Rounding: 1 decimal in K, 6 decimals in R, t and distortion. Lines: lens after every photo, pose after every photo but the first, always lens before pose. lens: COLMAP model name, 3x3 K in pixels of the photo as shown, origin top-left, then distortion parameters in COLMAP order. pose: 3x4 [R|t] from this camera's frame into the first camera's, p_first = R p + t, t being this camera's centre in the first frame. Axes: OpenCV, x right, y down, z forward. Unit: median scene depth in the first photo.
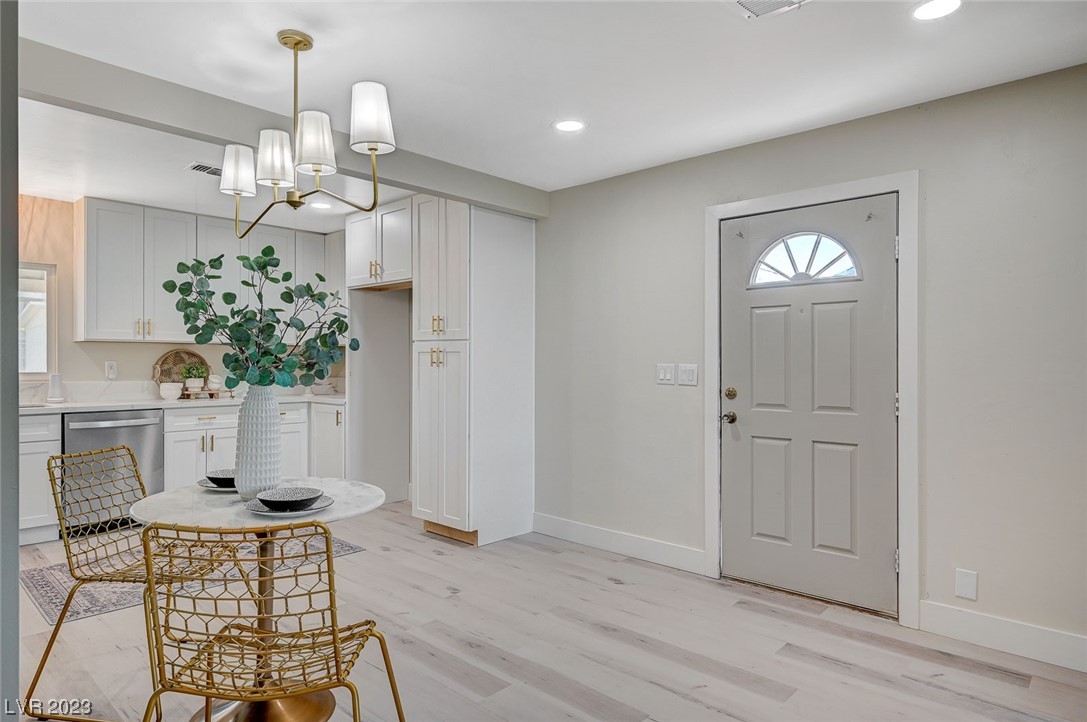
lens RADIAL K [[640.6, 0, 543.5], [0, 640.6, 361.0], [0, 0, 1]] dist [0.000726, -0.001008]
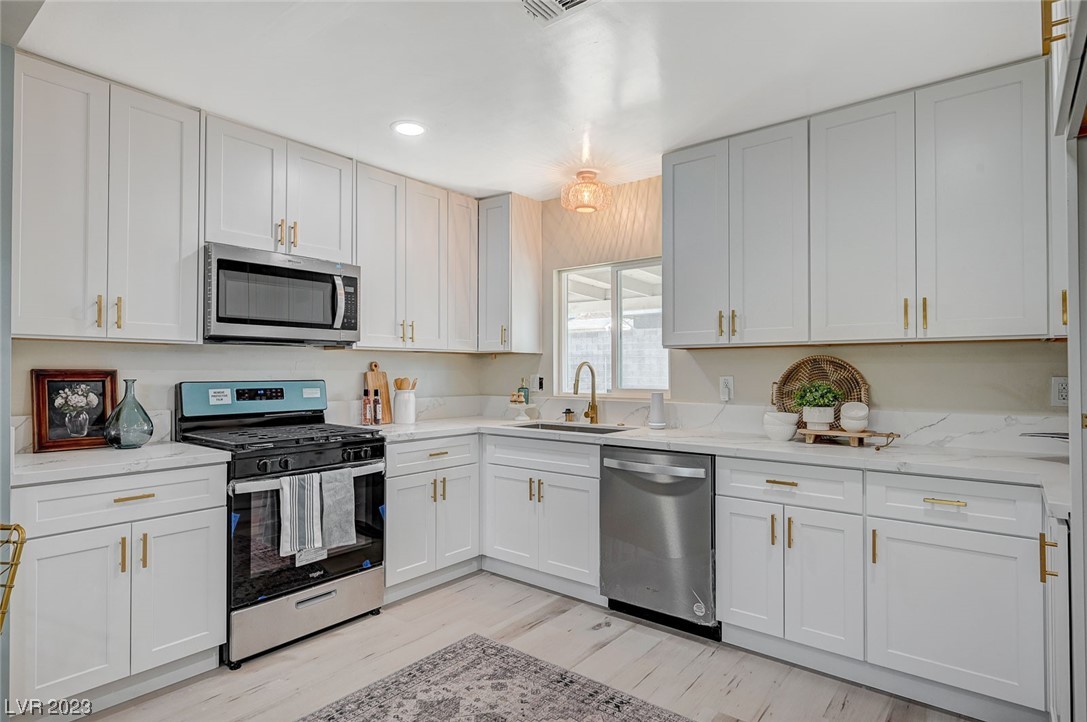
lens RADIAL K [[581.2, 0, 544.9], [0, 581.2, 363.1], [0, 0, 1]] dist [0.000309, 0.000407]
pose [[0.073142, -0.018711, -0.997146, -0.071006], [-0.001494, 0.999821, -0.018871, -0.002073], [0.997320, 0.002870, 0.073101, 1.014313]]
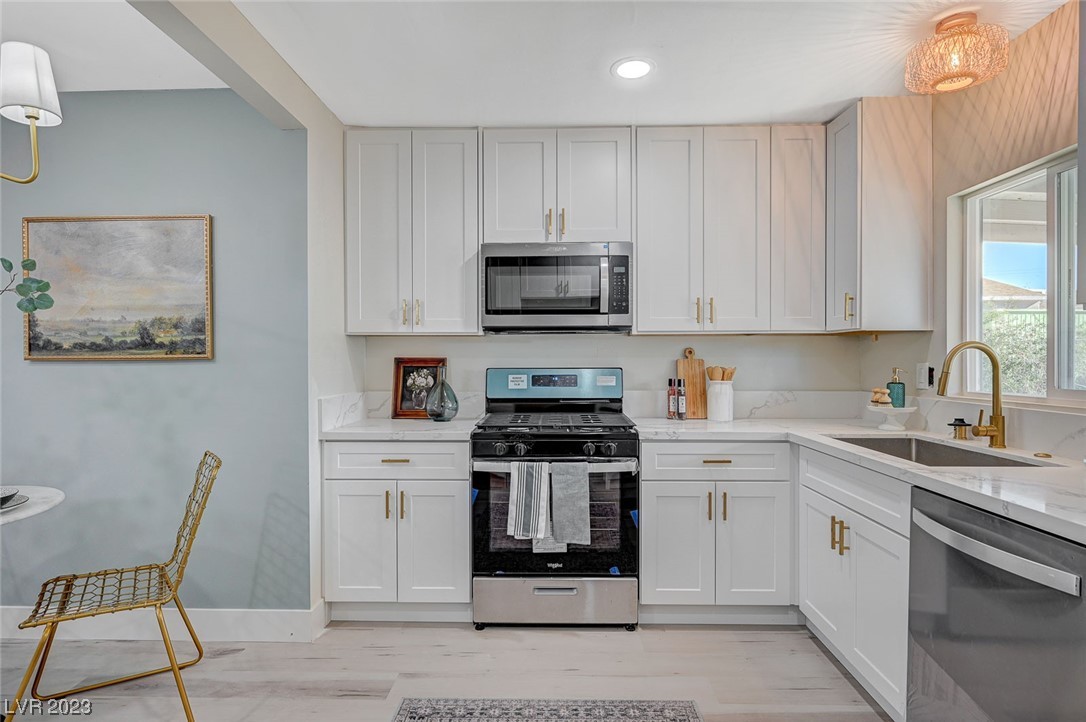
lens RADIAL K [[576.3, 0, 543.9], [0, 576.3, 364.3], [0, 0, 1]] dist [-0.003077, -0.000433]
pose [[-0.747245, 0.001687, -0.664546, -0.337731], [-0.002966, 0.999978, 0.005874, -0.002274], [0.664542, 0.006361, -0.747224, 1.294732]]
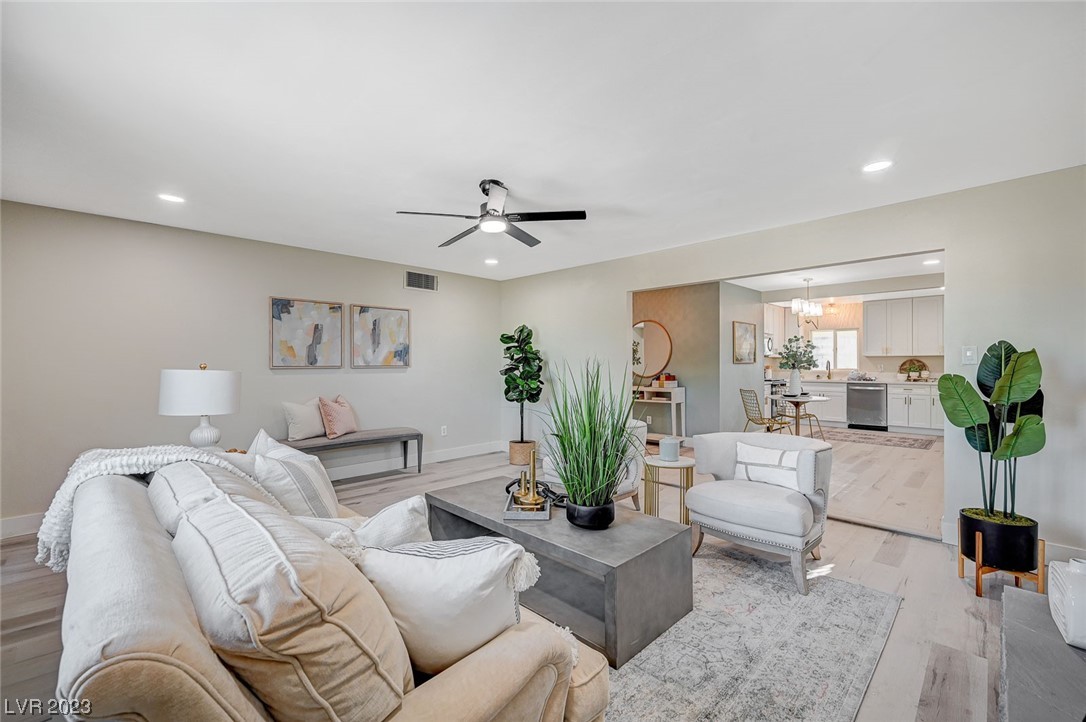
lens RADIAL K [[455.3, 0, 544.1], [0, 455.3, 363.0], [0, 0, 1]] dist [-0.002176, -0.000524]
pose [[-0.035932, -0.009766, -0.999306, 1.481814], [0.001552, 0.999950, -0.009829, 0.013539], [0.999353, -0.001904, -0.035915, -0.294328]]
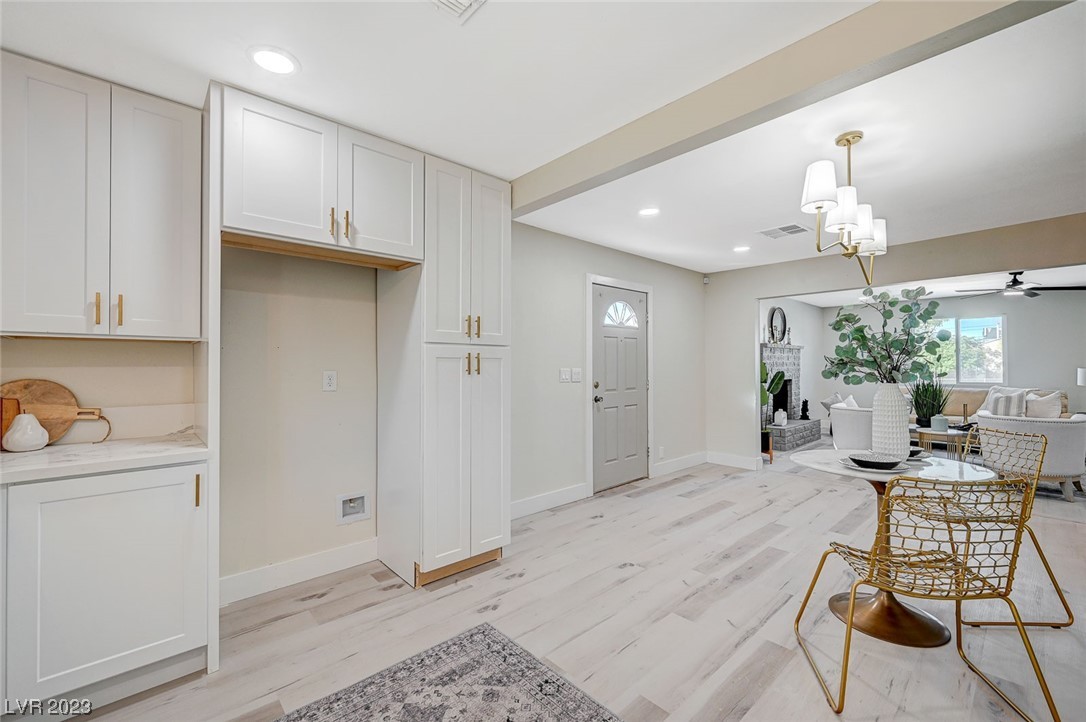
lens RADIAL K [[447.9, 0, 548.4], [0, 447.9, 361.8], [0, 0, 1]] dist [-0.000649, -0.000030]
pose [[0.078991, 0.006575, 0.996854, -0.878613], [0.004952, 0.999963, -0.006988, -0.004215], [-0.996863, 0.005488, 0.078956, 0.983920]]
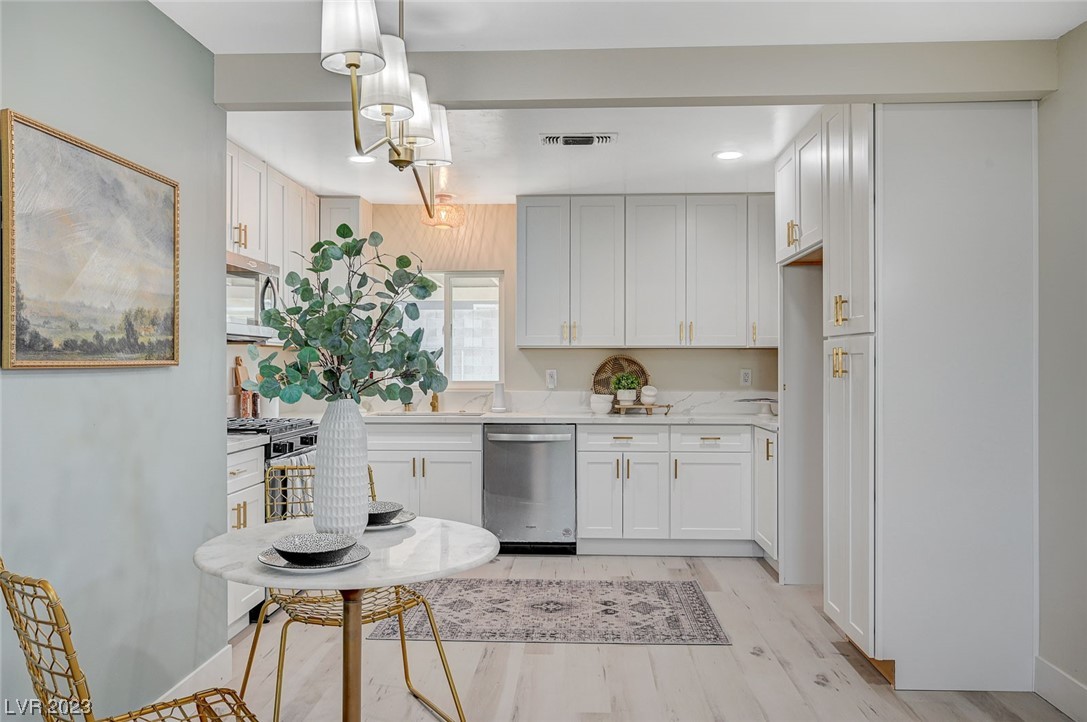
lens RADIAL K [[818.5, 0, 543.5], [0, 818.5, 361.0], [0, 0, 1]] dist [-0.005932, -0.000725]
pose [[0.643950, -0.008782, -0.765018, 0.291767], [0.001647, 0.999948, -0.010093, -0.000015], [0.765066, 0.005240, 0.643930, 0.315015]]
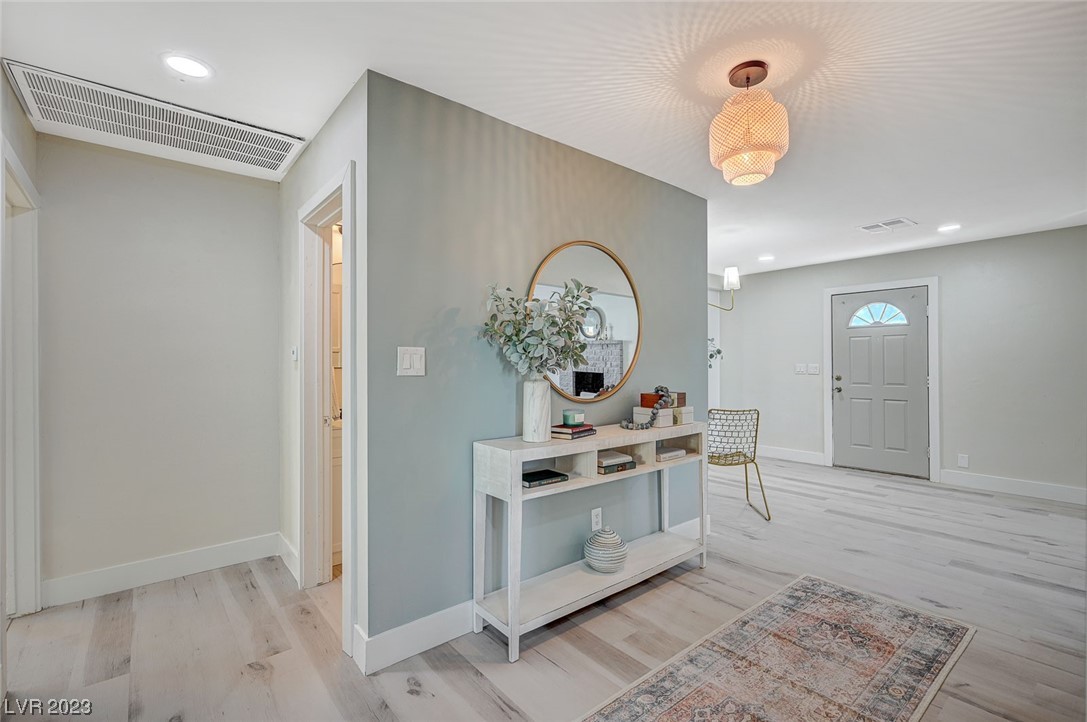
lens RADIAL K [[488.9, 0, 544.2], [0, 488.9, 362.4], [0, 0, 1]] dist [0.012610, 0.000090]
pose [[0.991364, -0.006263, -0.130986, -0.430082], [0.005845, 0.999977, -0.003575, -0.000292], [0.131005, 0.002778, 0.991378, -0.687211]]
